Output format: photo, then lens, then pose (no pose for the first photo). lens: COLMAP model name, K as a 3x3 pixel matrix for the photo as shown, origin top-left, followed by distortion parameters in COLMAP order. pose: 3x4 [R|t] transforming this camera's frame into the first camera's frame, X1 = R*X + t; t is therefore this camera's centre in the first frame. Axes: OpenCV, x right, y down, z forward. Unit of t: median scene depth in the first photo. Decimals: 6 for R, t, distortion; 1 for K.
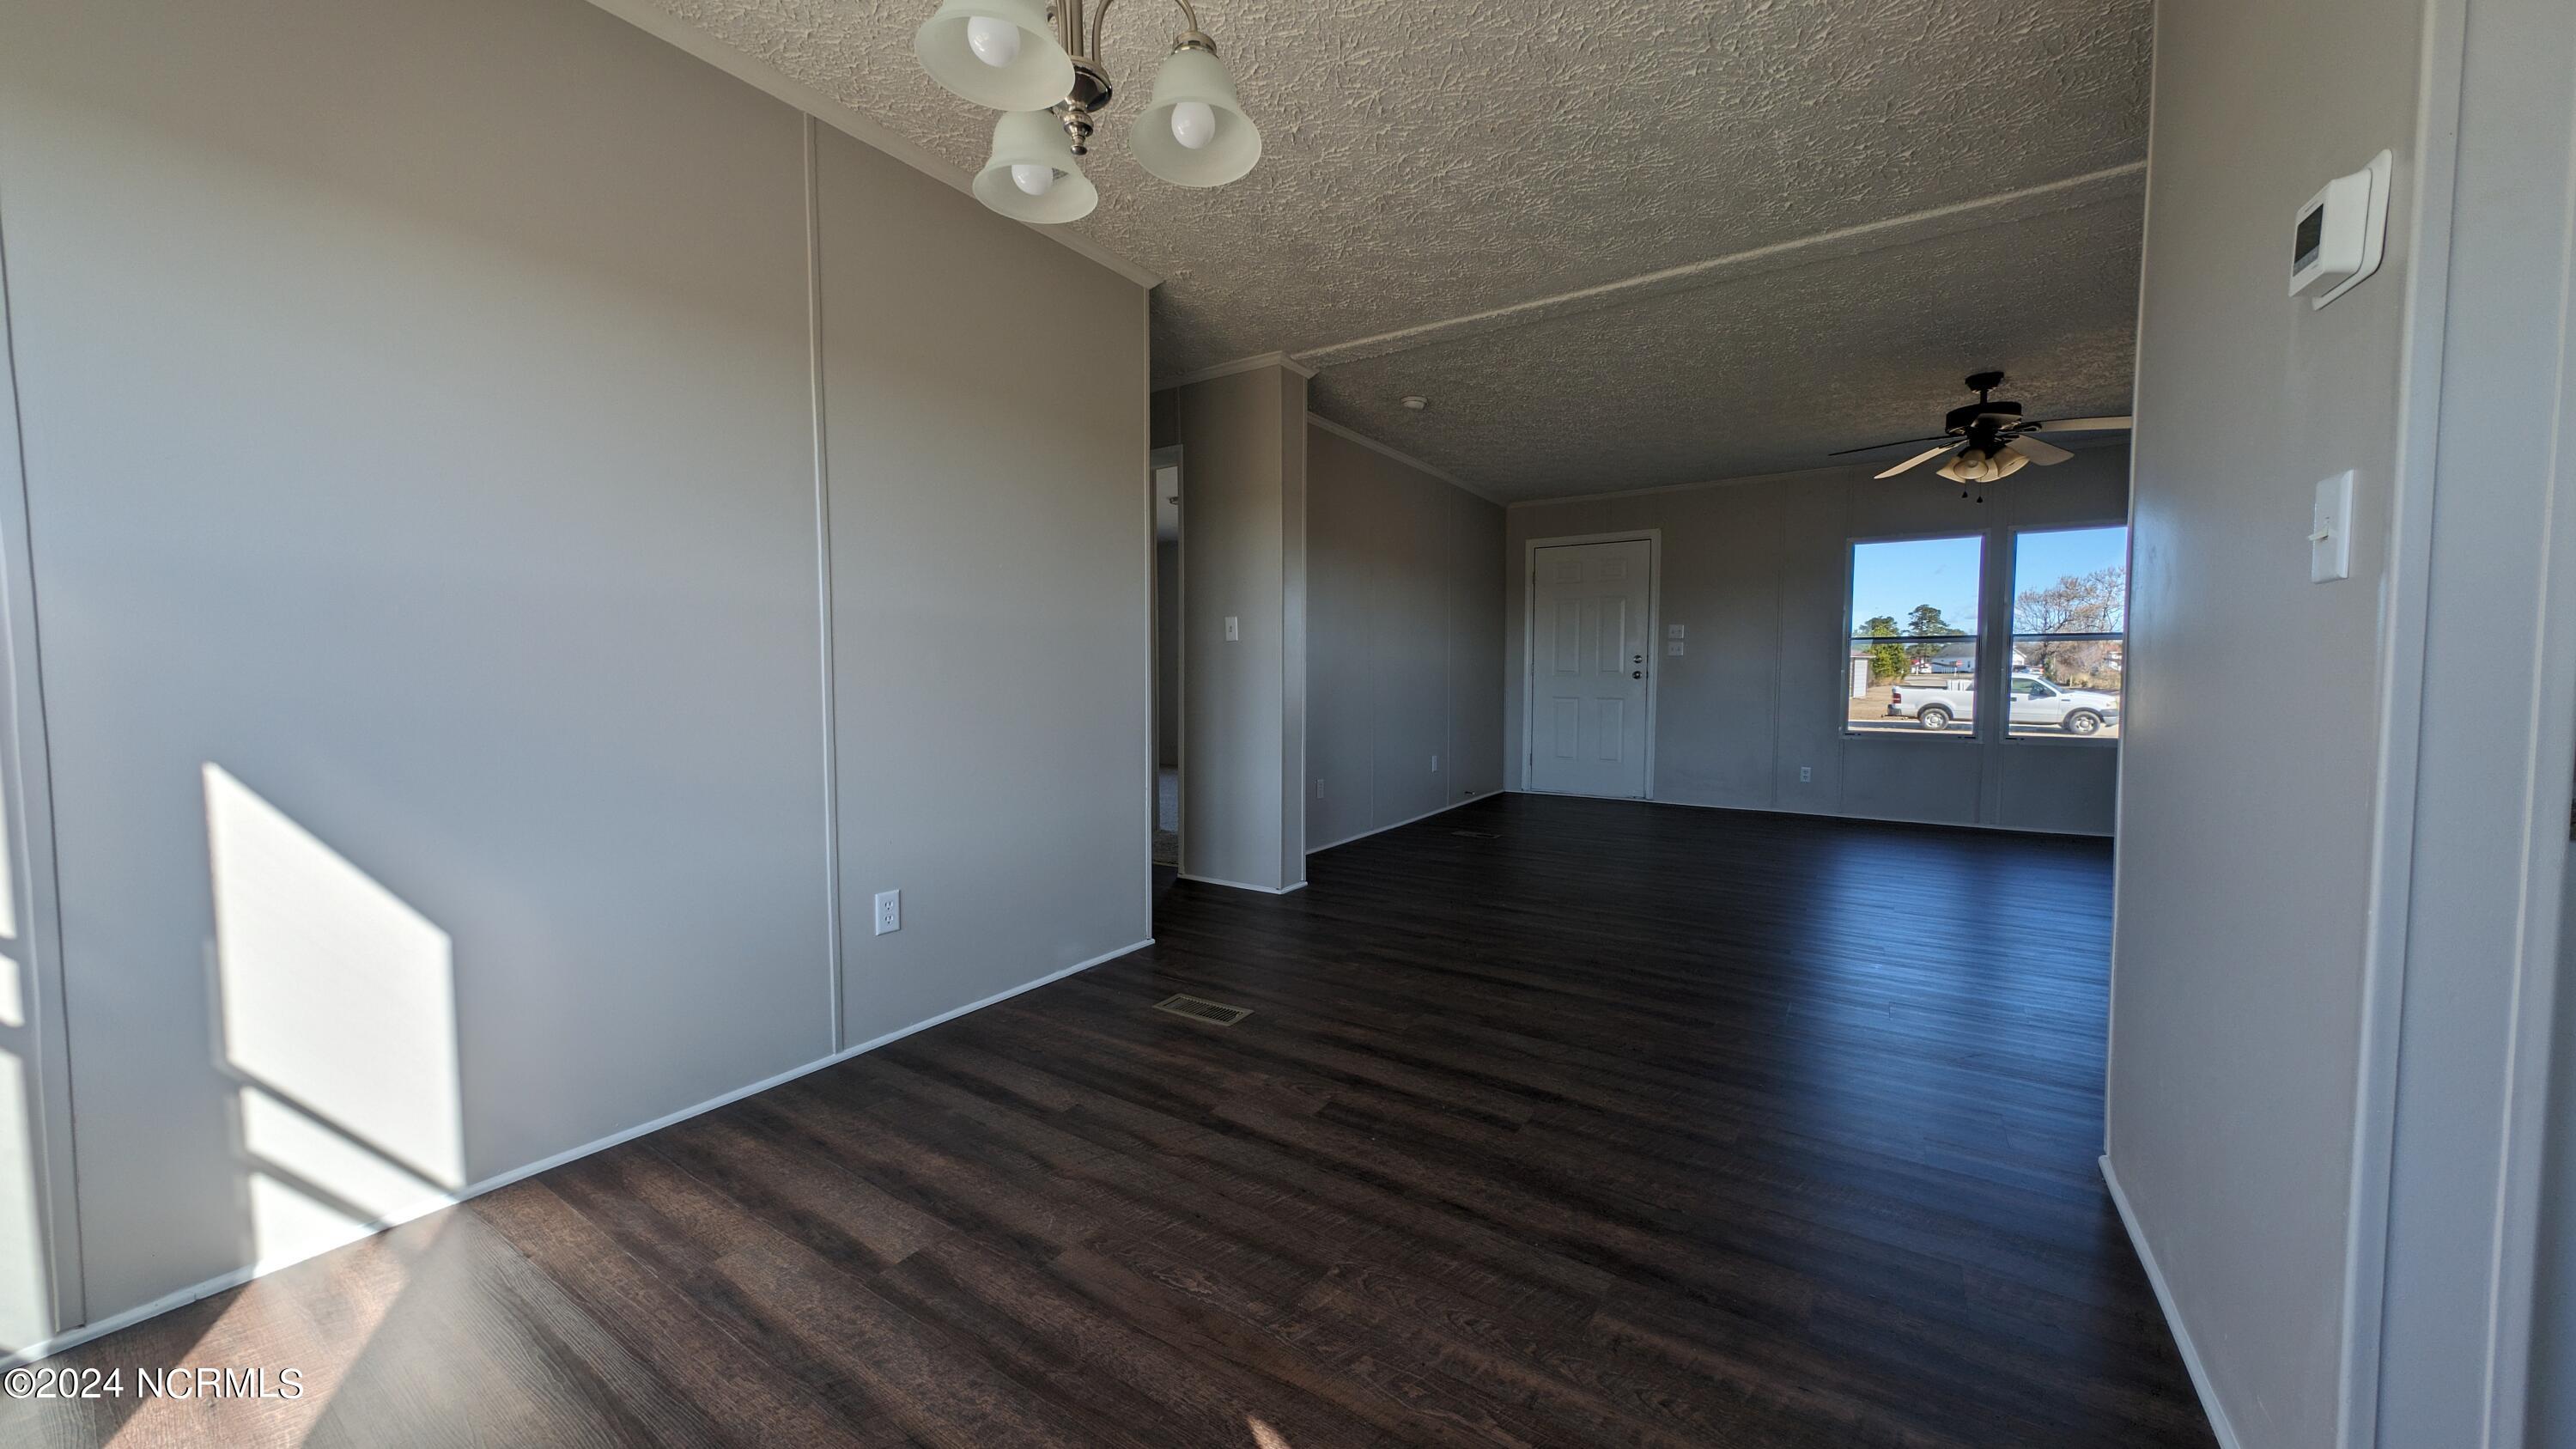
lens RADIAL K [[916.3, 0, 1289.4], [0, 916.3, 725.0], [0, 0, 1]] dist [0.022332, -0.009632]
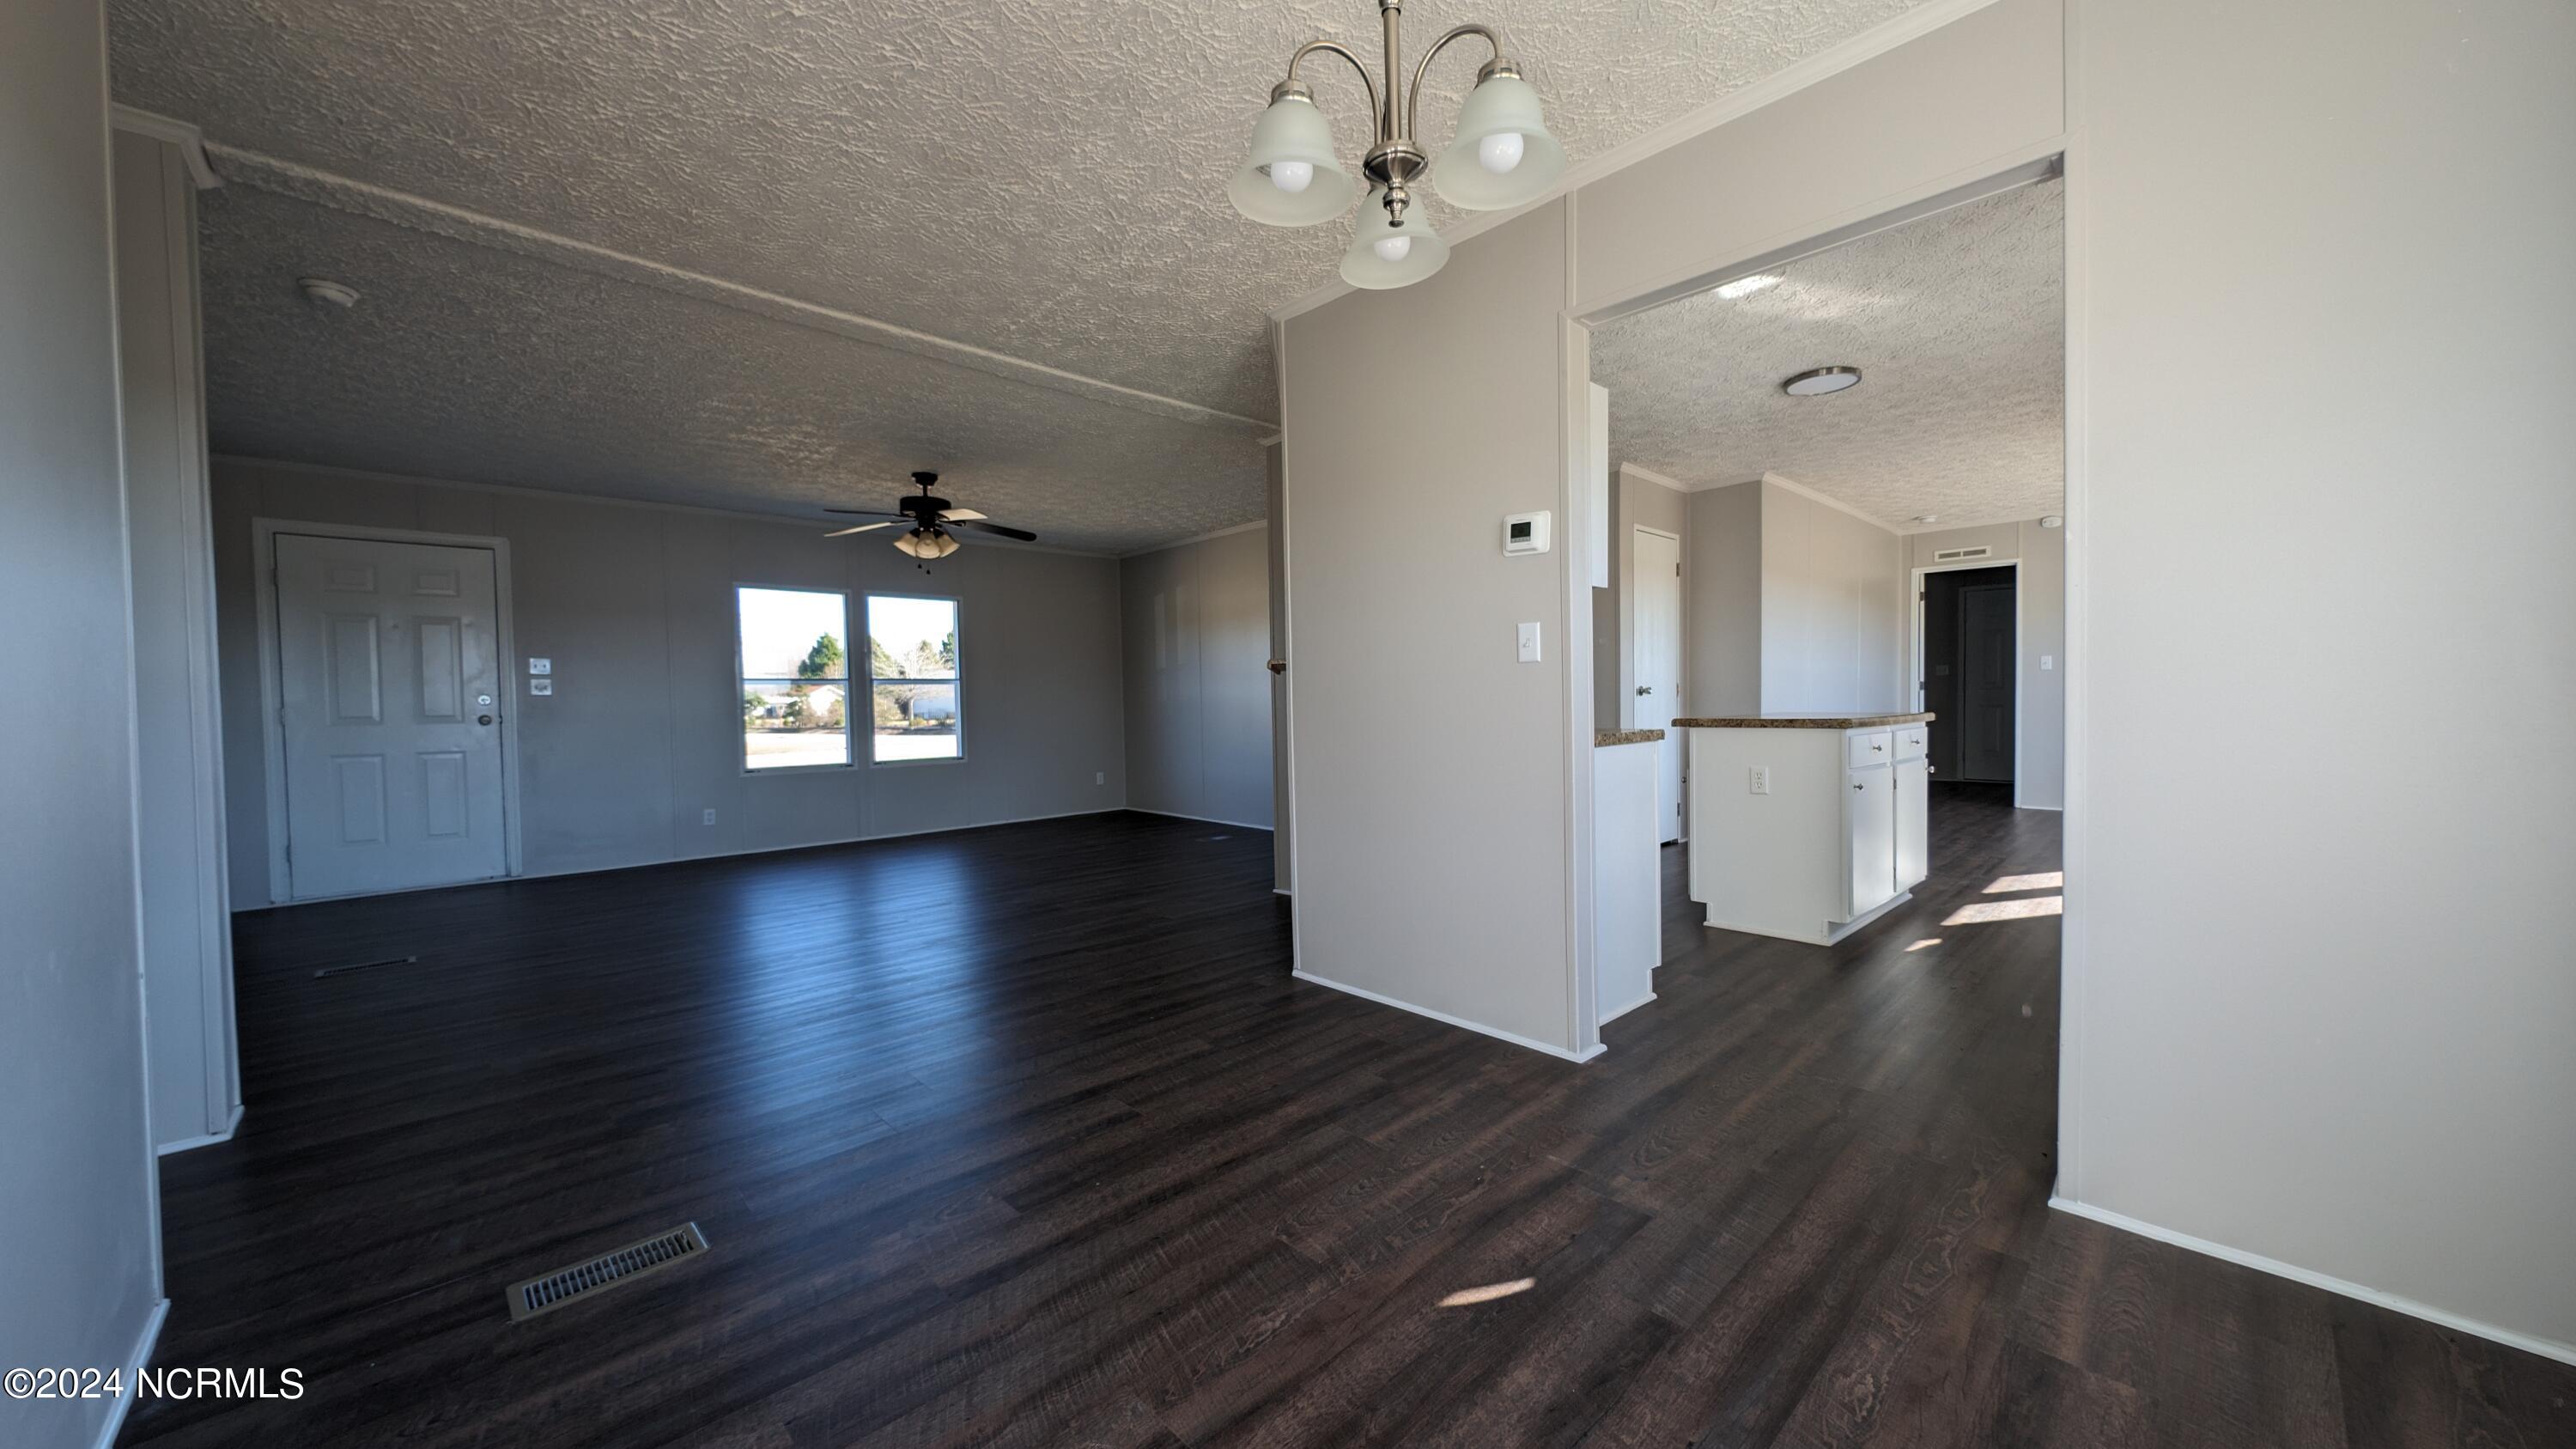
lens RADIAL K [[916.3, 0, 1289.4], [0, 916.3, 725.0], [0, 0, 1]] dist [0.022332, -0.009632]
pose [[0.218986, -0.031359, 0.975224, -0.473088], [0.076380, 0.996967, 0.014908, -0.019907], [-0.972734, 0.071223, 0.220717, 0.326421]]
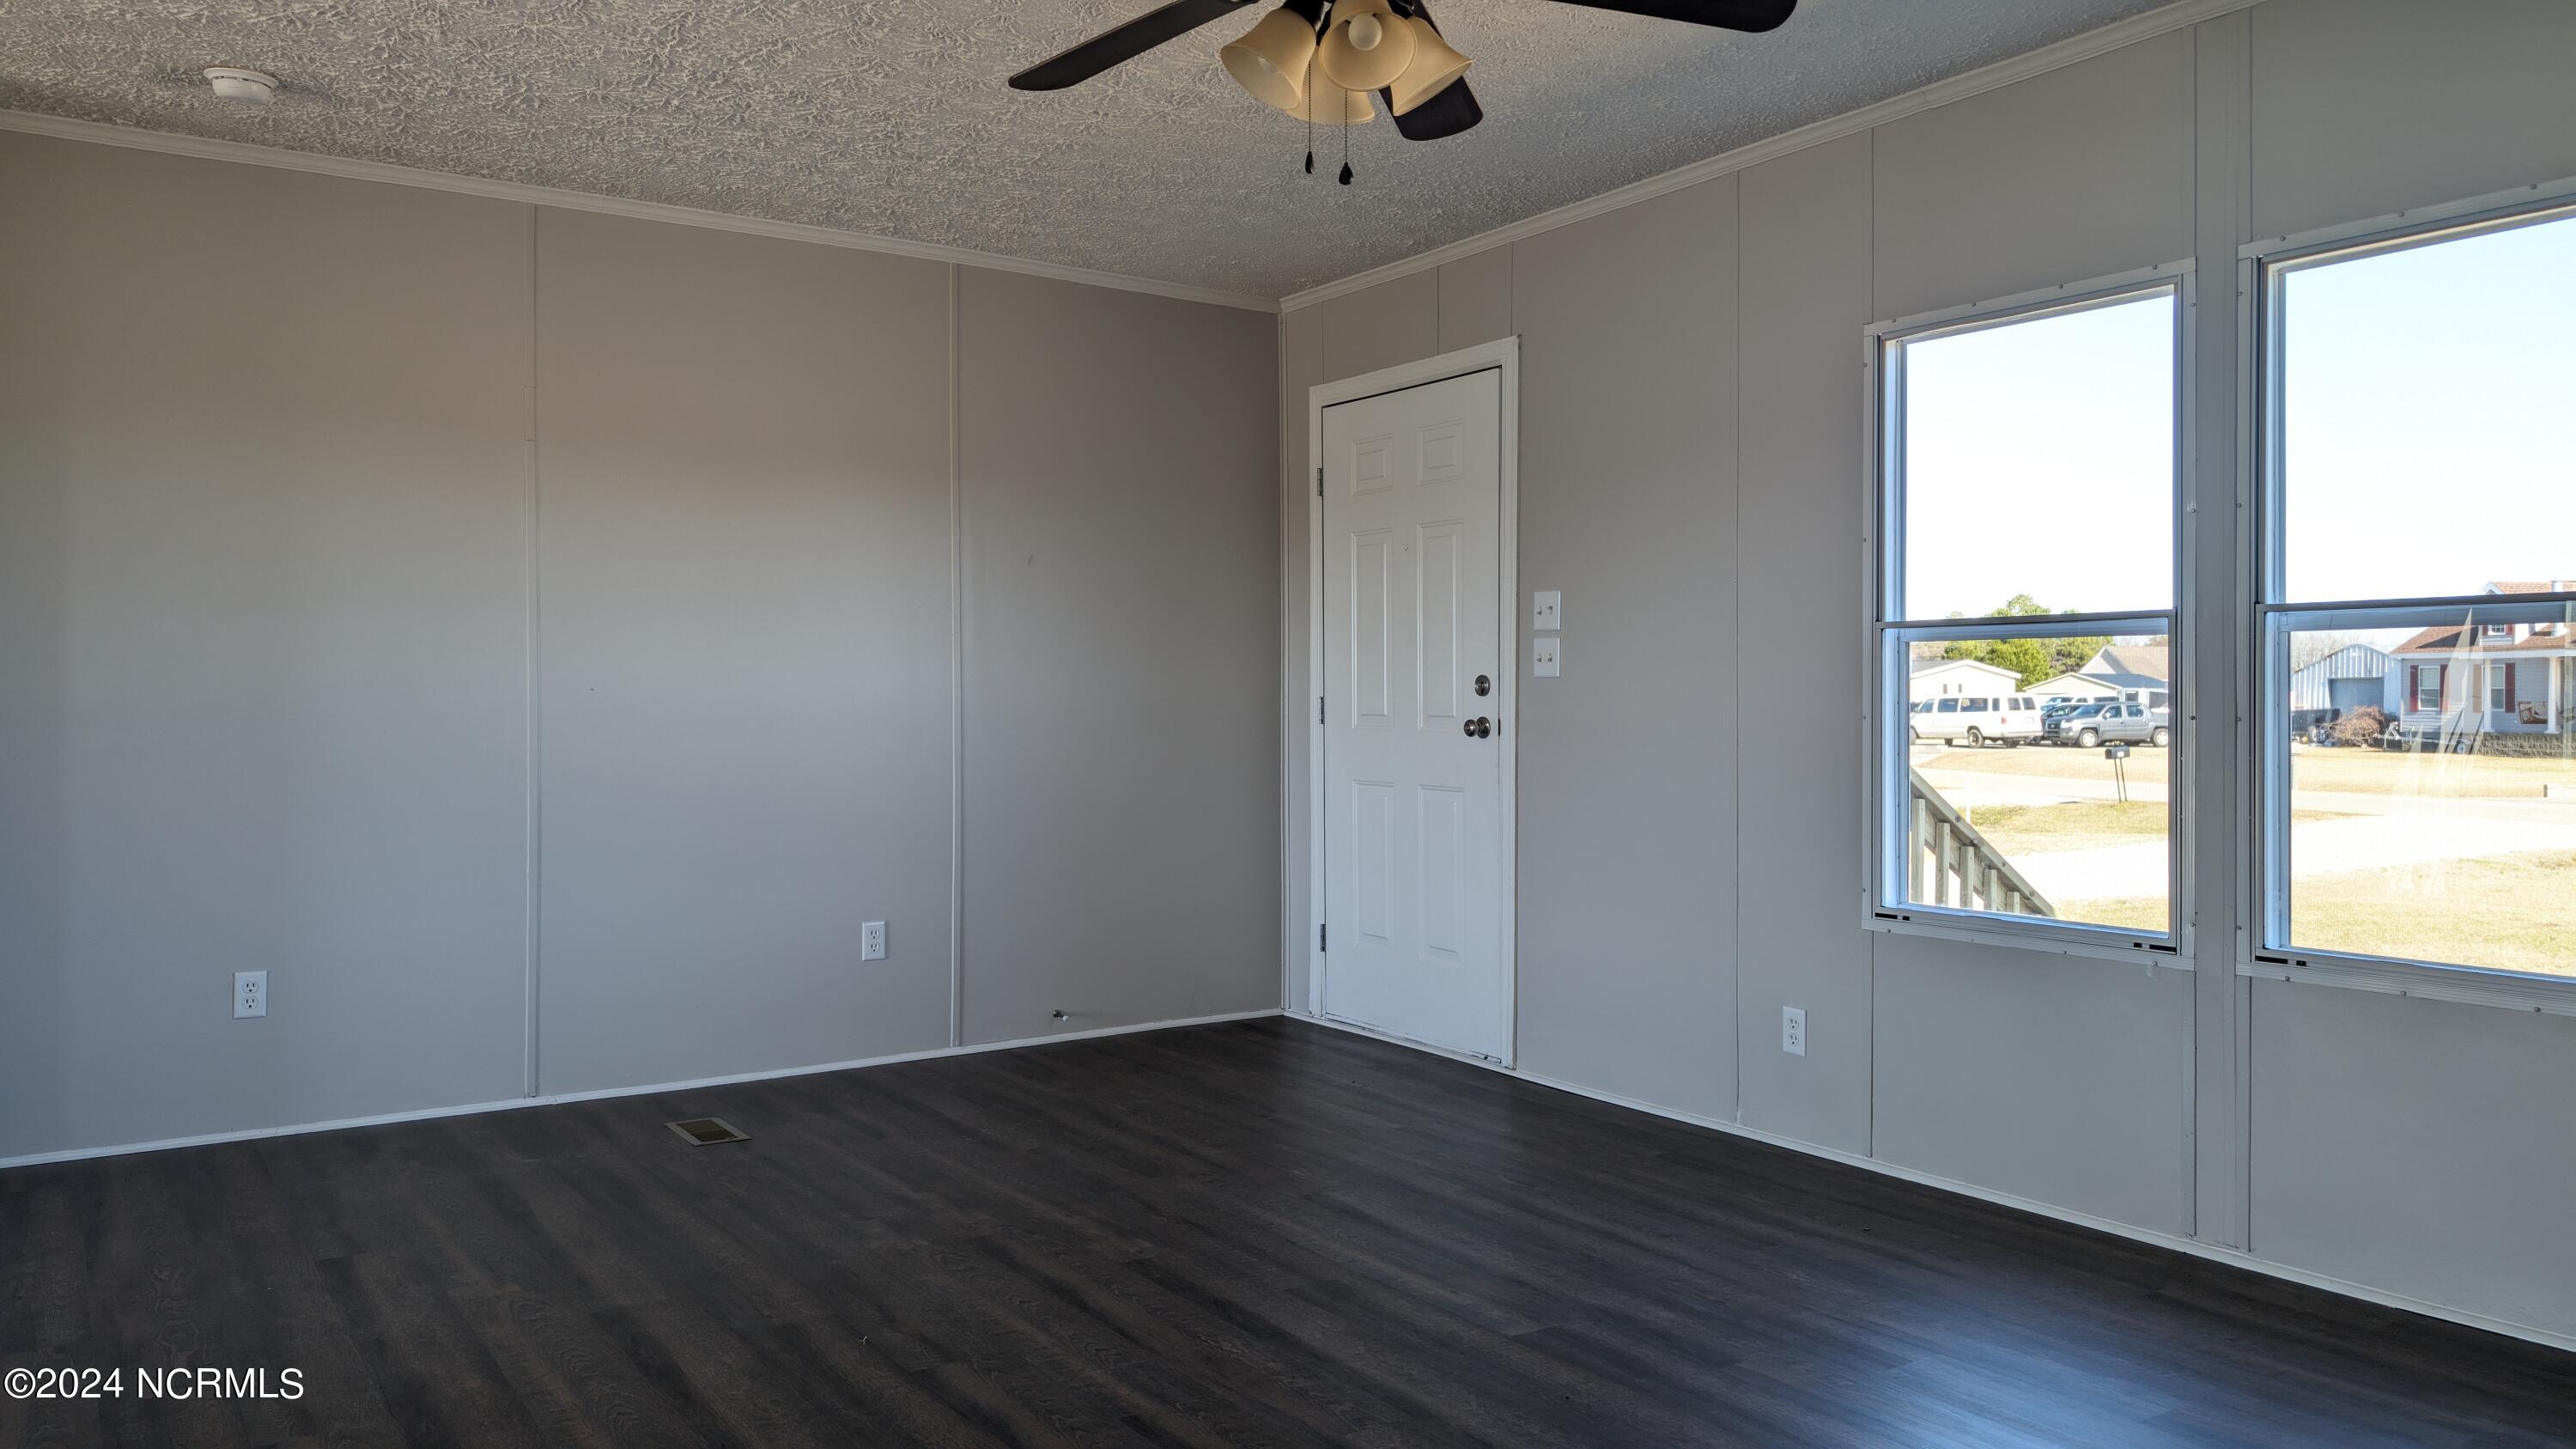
lens RADIAL K [[1838.1, 0, 1303.1], [0, 1838.1, 709.1], [0, 0, 1]] dist [0.001520, 0.001724]
pose [[0.923600, 0.004345, -0.383333, 1.187272], [-0.023689, 0.998672, -0.045758, -0.051522], [0.382625, 0.051343, 0.922476, 0.559351]]
